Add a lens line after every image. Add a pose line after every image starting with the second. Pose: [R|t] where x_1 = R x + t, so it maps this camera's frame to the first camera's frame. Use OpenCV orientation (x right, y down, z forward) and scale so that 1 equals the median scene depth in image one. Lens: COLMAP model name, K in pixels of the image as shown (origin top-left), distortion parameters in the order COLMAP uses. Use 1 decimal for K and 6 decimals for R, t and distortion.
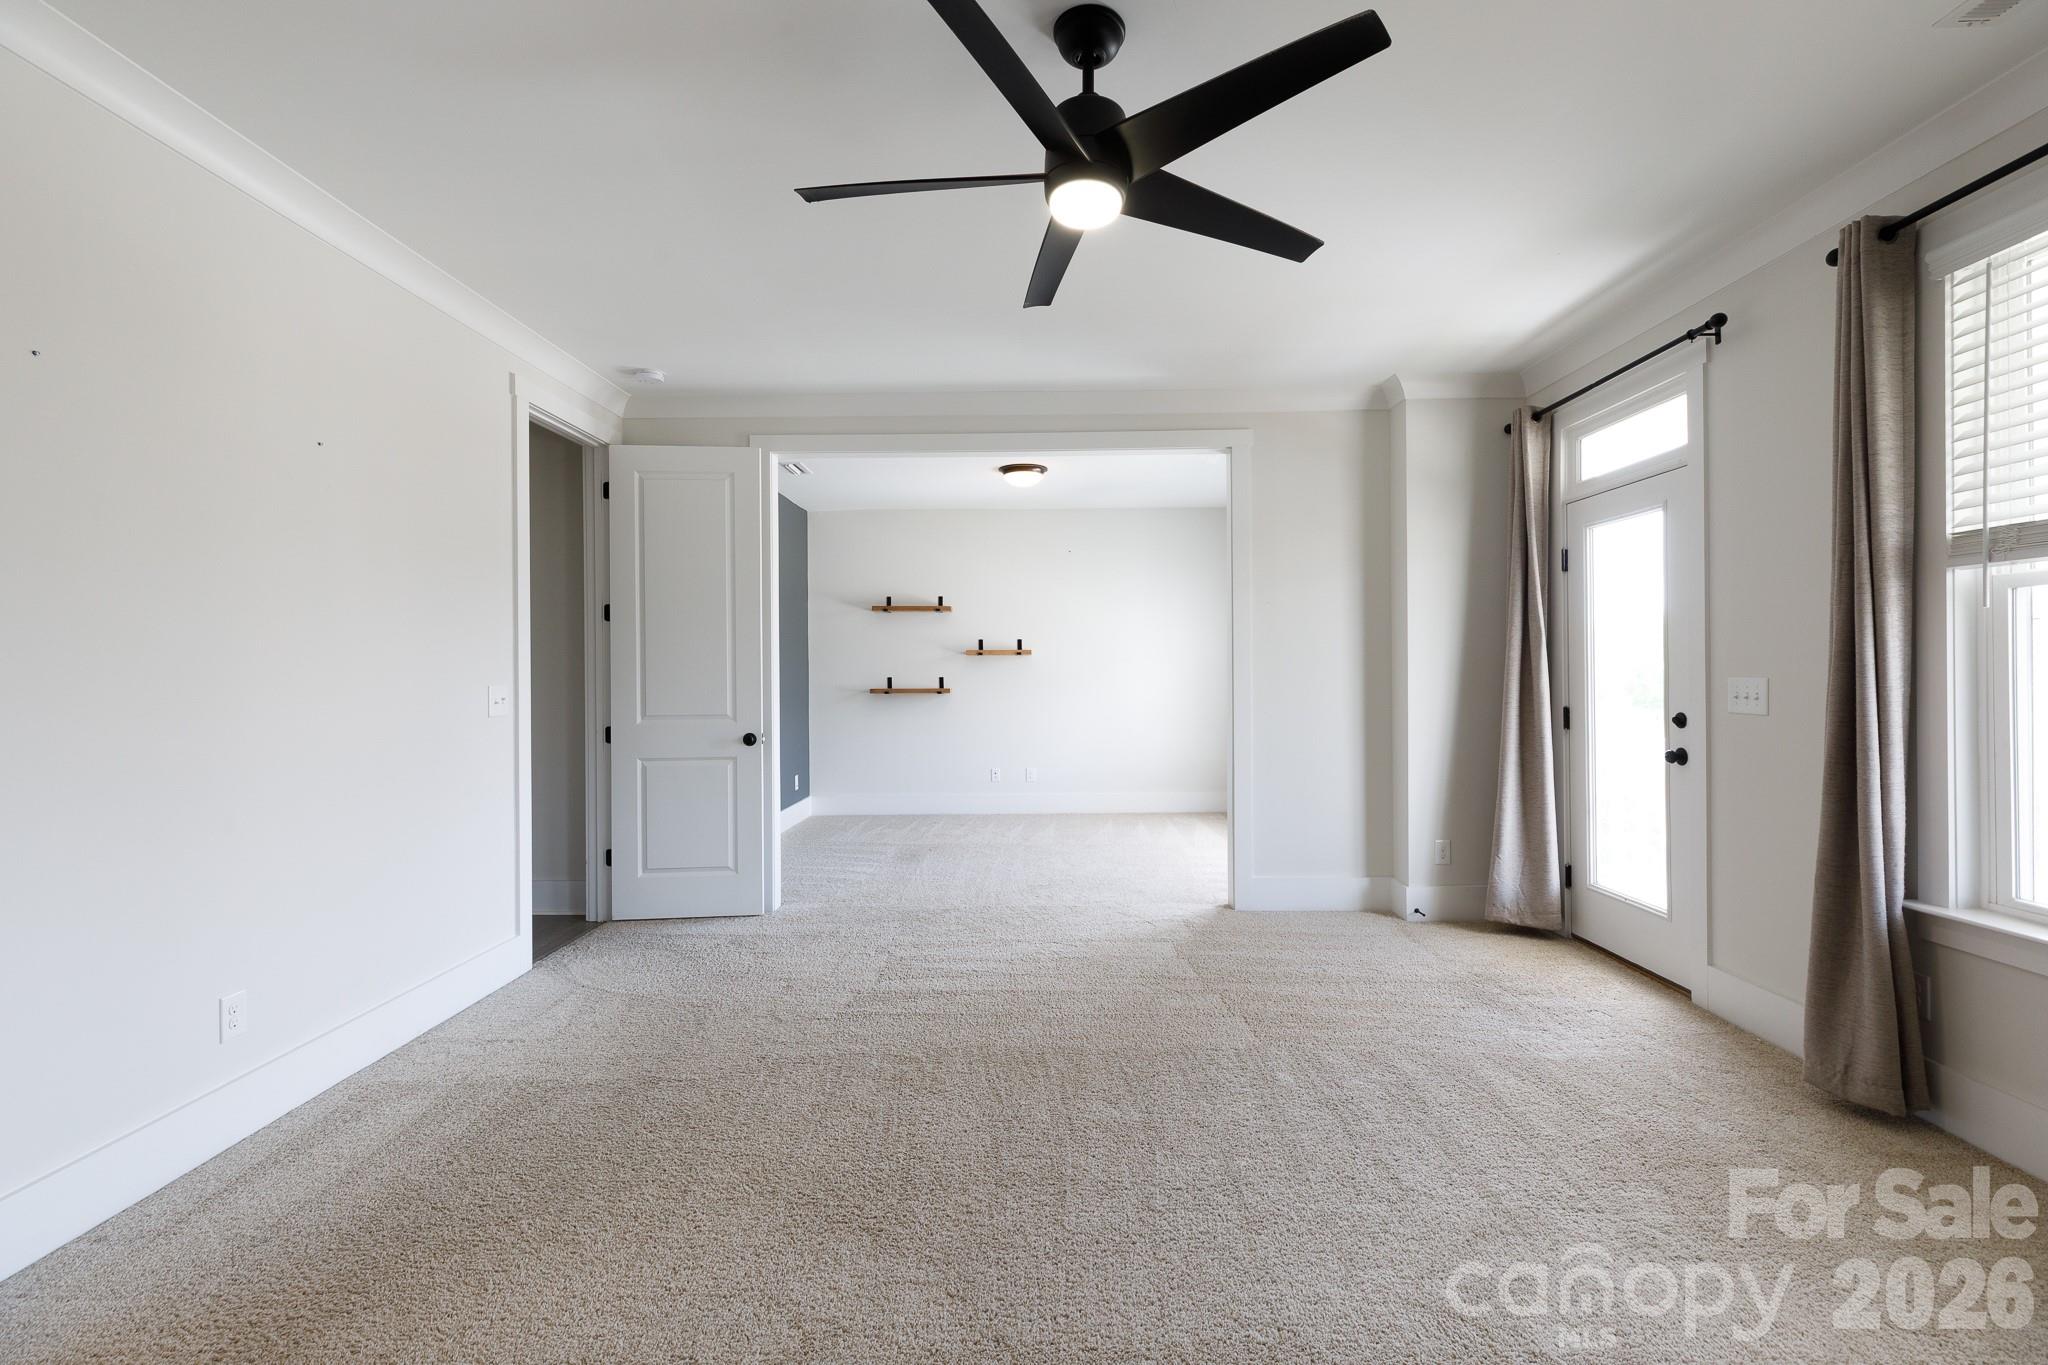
lens RADIAL K [[916.7, 0, 1018.9], [0, 916.7, 678.6], [0, 0, 1]] dist [0.004057, -0.000101]
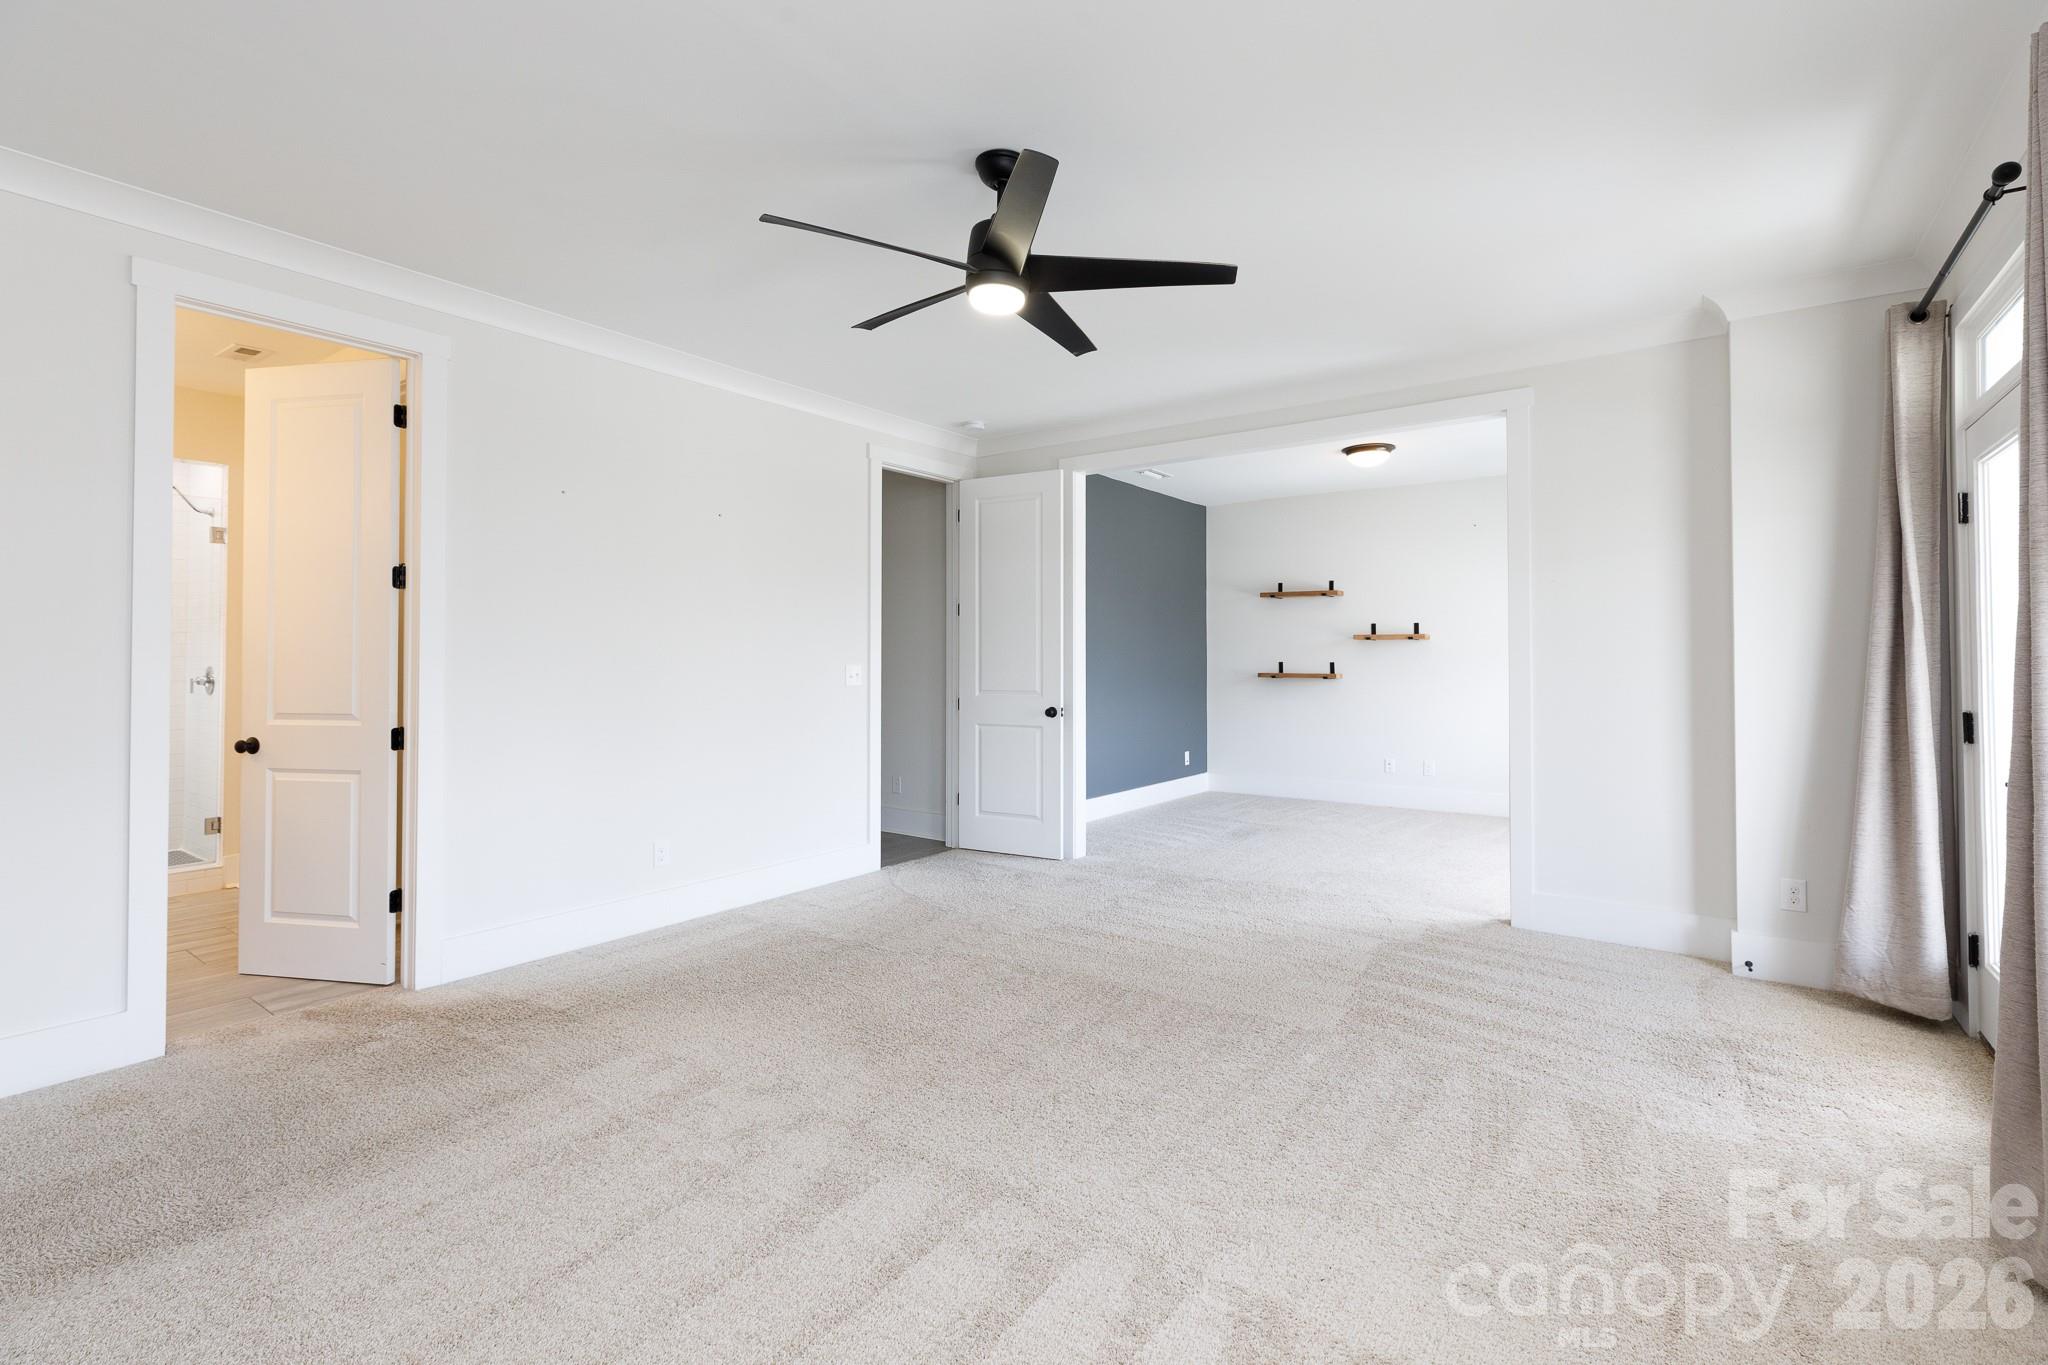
lens RADIAL K [[916.7, 0, 1007.1], [0, 916.7, 653.9], [0, 0, 1]] dist [0.004057, -0.000101]
pose [[0.815532, 0.004878, -0.578692, 0.368250], [-0.009799, 0.999938, -0.005380, -0.003474], [0.578629, 0.010058, 0.815529, -0.018273]]
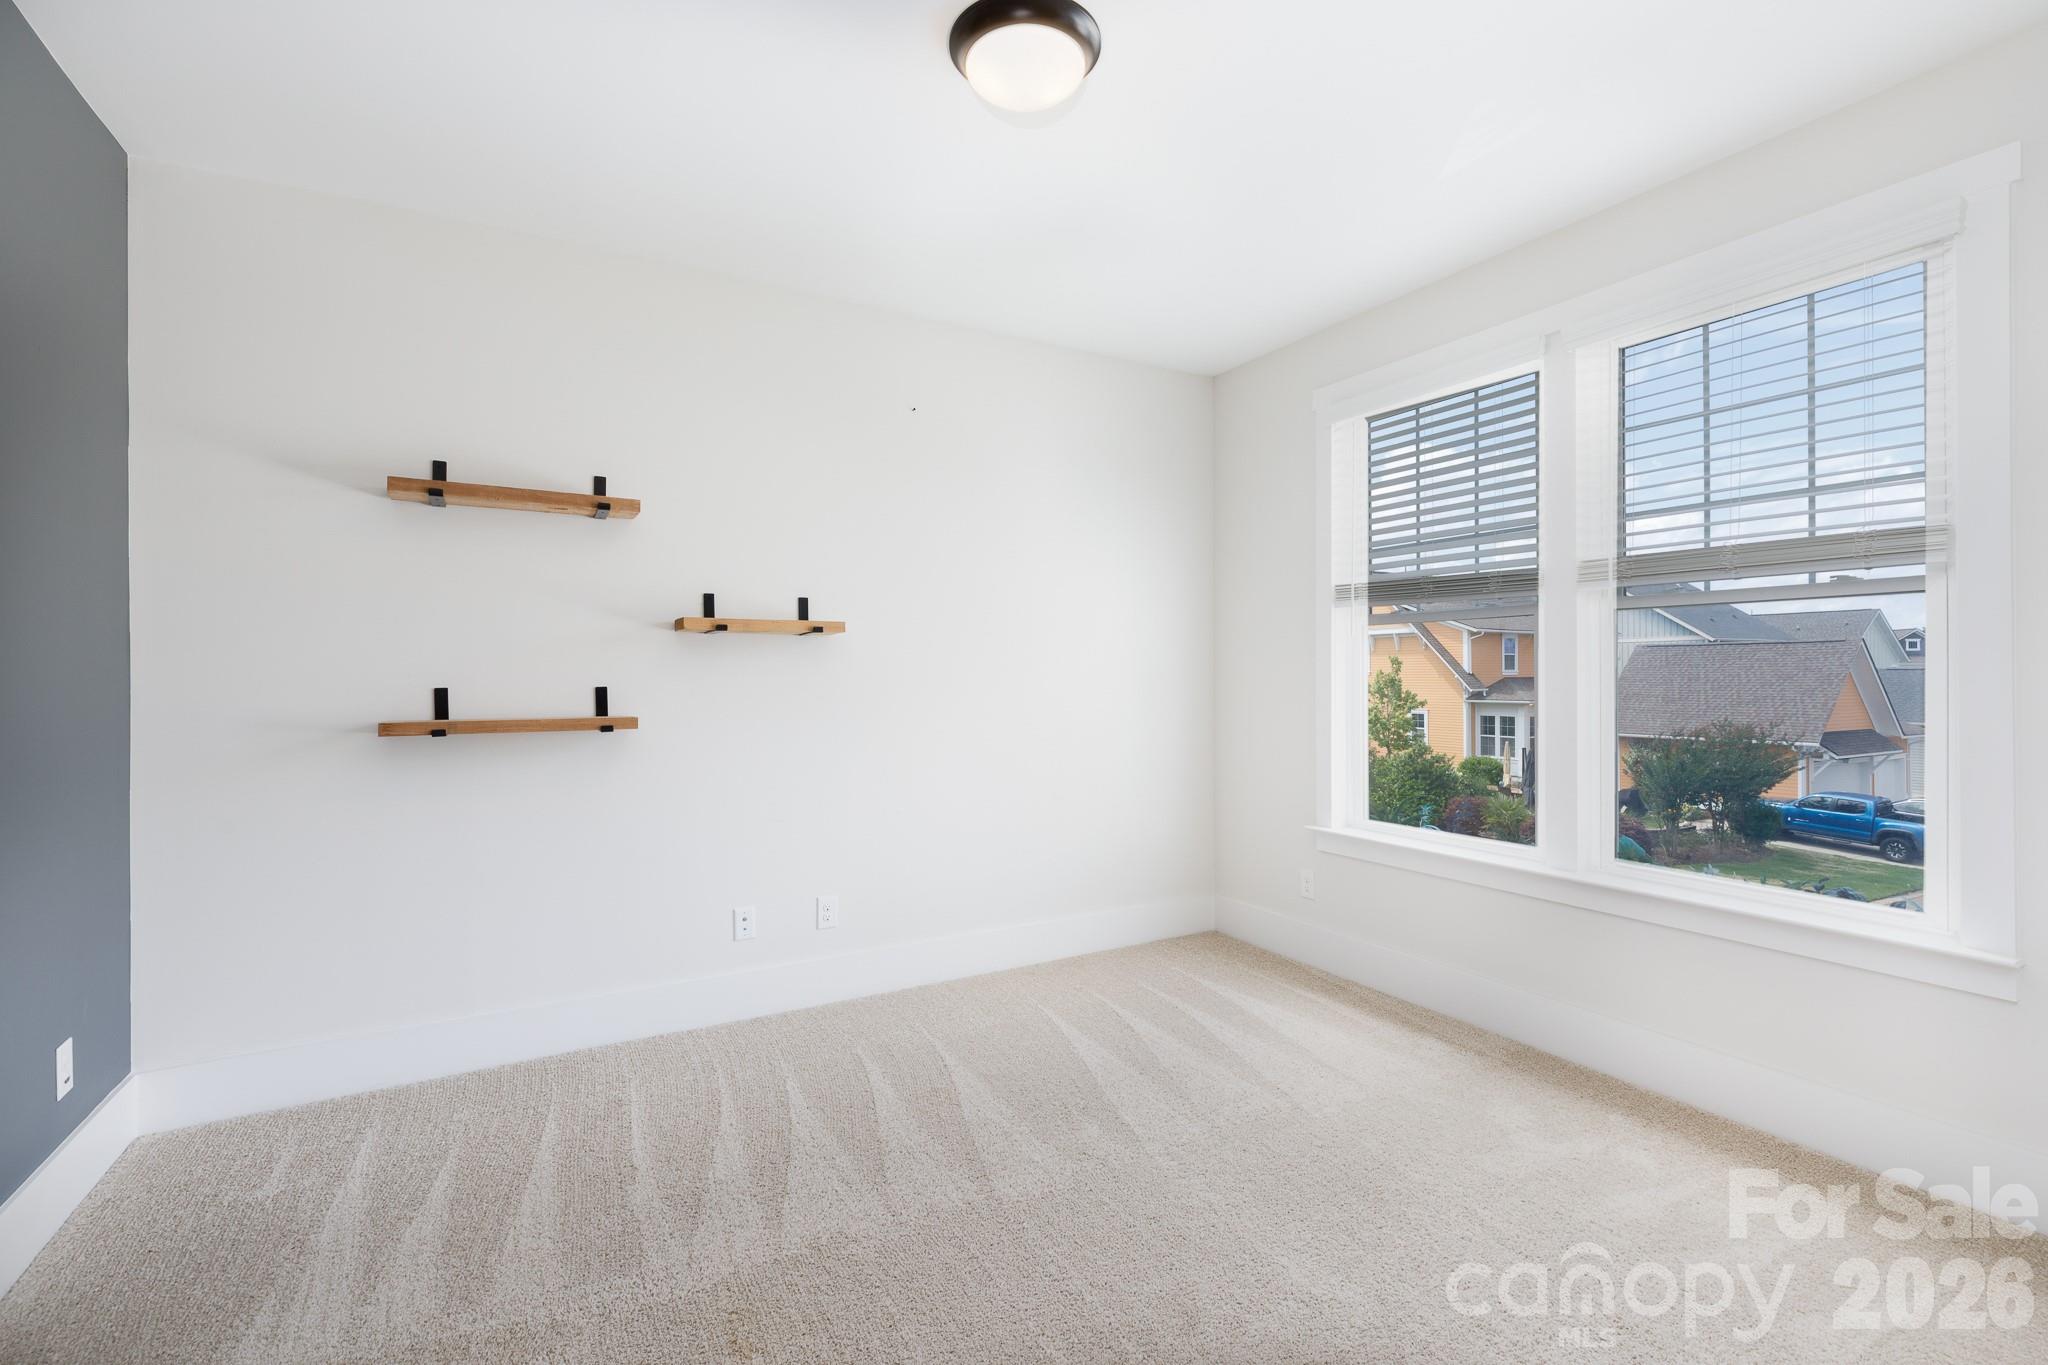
lens RADIAL K [[916.7, 0, 1034.1], [0, 916.7, 683.6], [0, 0, 1]] dist [0.004057, -0.000101]
pose [[0.856352, -0.002880, 0.516384, -0.232879], [0.003388, 0.999994, -0.000042, -0.004330], [-0.516381, 0.001786, 0.856357, 1.054536]]
